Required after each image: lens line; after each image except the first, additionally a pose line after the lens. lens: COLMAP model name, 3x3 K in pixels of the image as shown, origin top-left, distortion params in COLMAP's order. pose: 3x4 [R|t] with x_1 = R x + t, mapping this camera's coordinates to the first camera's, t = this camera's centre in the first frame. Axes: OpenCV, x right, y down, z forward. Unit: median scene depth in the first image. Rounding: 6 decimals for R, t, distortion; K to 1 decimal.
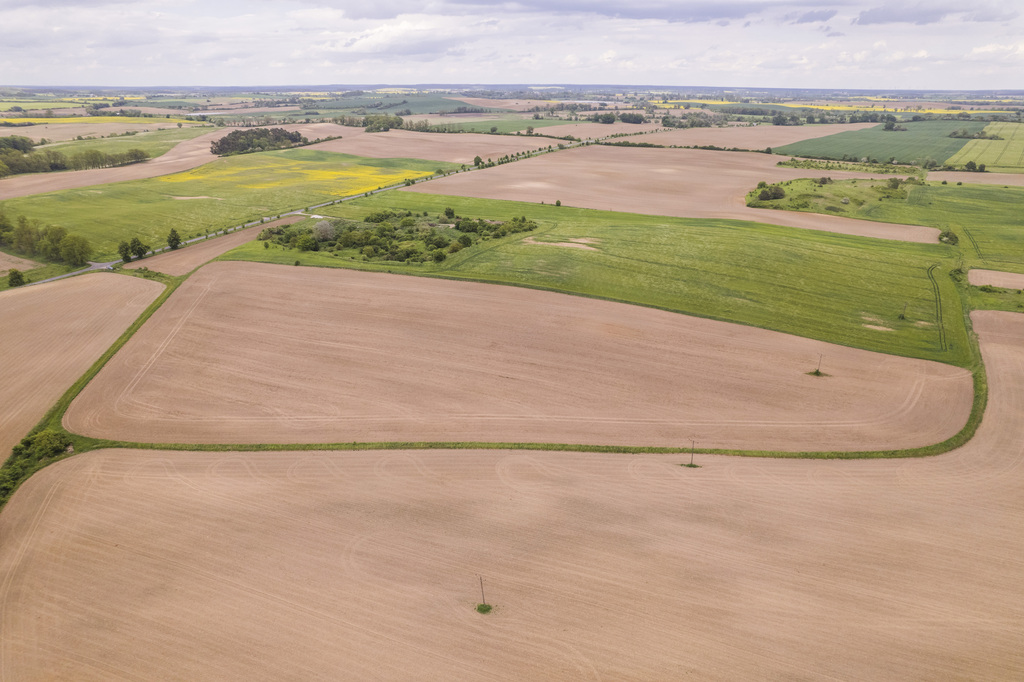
lens RADIAL K [[657.4, 0, 510.4], [0, 657.4, 337.1], [0, 0, 1]] dist [-0.080717, 0.075246]
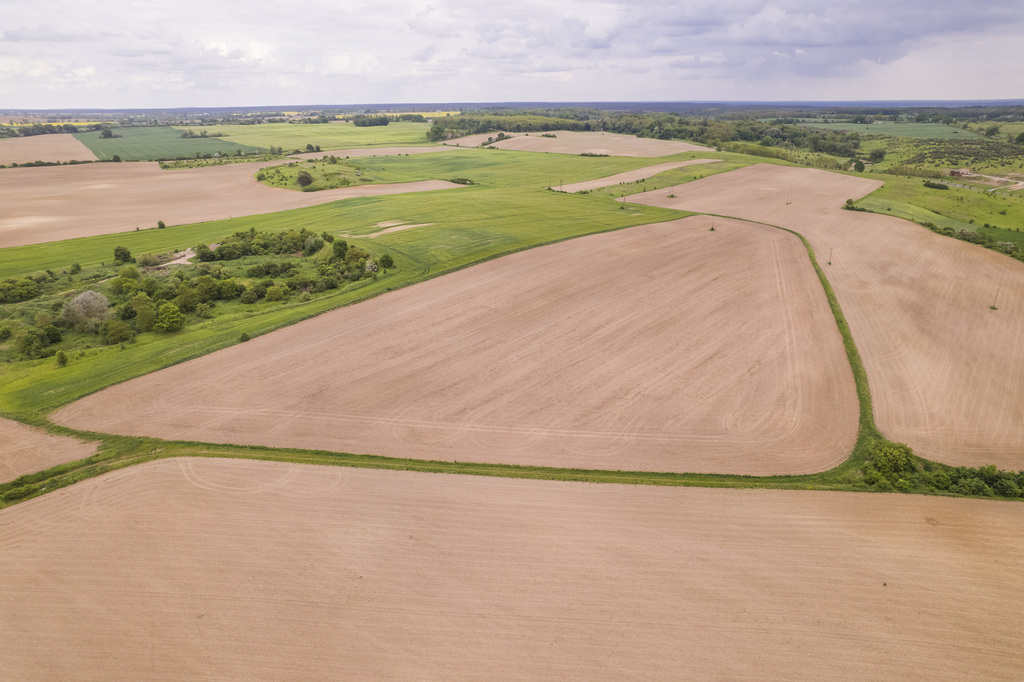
lens RADIAL K [[657.4, 0, 513.7], [0, 657.4, 347.7], [0, 0, 1]] dist [-0.080717, 0.075246]
pose [[0.280500, -0.348702, 0.894274, -0.322423], [0.360887, 0.901631, 0.238374, -0.064350], [-0.889427, 0.255868, 0.378750, 0.235081]]
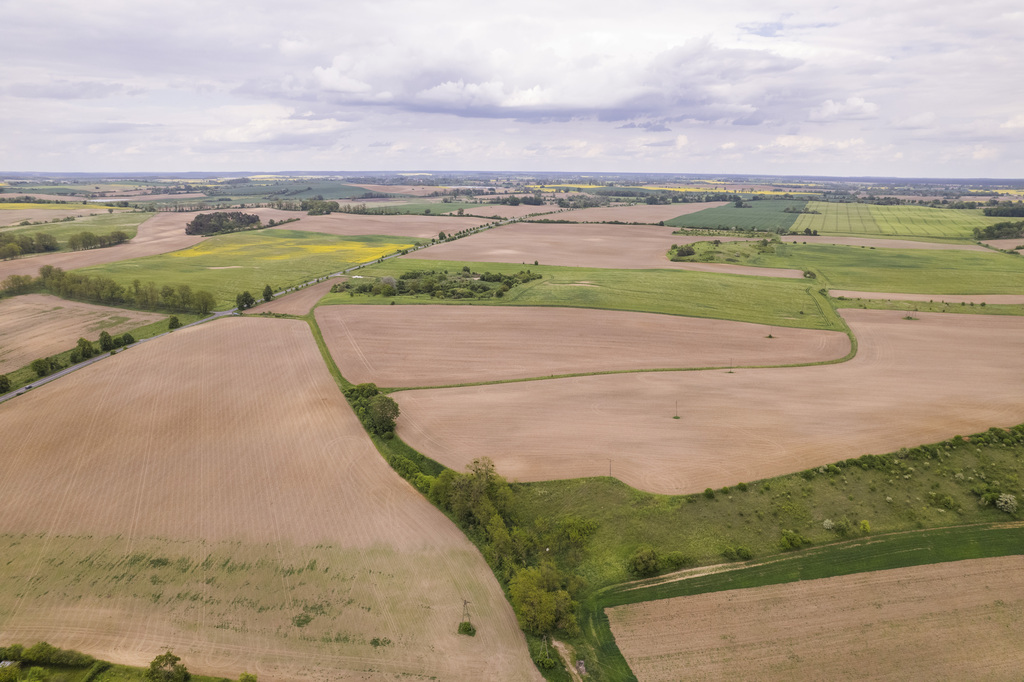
lens RADIAL K [[657.4, 0, 508.6], [0, 657.4, 338.6], [0, 0, 1]] dist [-0.080717, 0.075246]
pose [[0.979618, -0.049128, 0.194770, -0.148679], [0.071895, 0.991149, -0.111602, 0.054135], [-0.187563, 0.123330, 0.974479, -0.154305]]
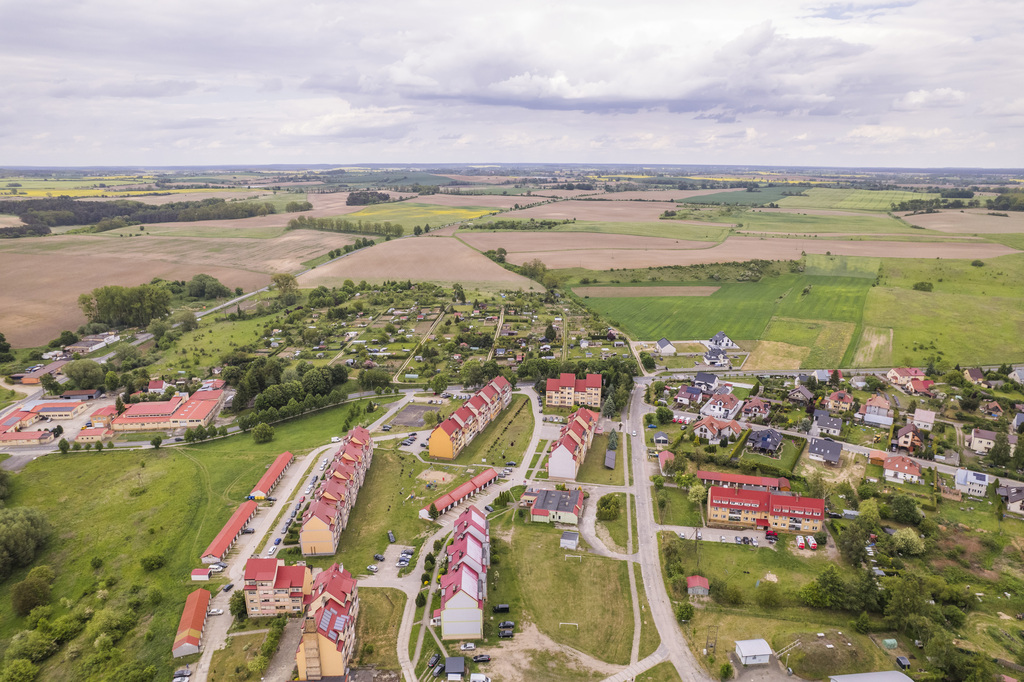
lens RADIAL K [[657.4, 0, 507.8], [0, 657.4, 343.2], [0, 0, 1]] dist [-0.080717, 0.075246]
pose [[0.994758, -0.030321, 0.097663, -0.226056], [0.040068, 0.994236, -0.099447, 0.250604], [-0.094085, 0.102839, 0.990238, -0.661262]]
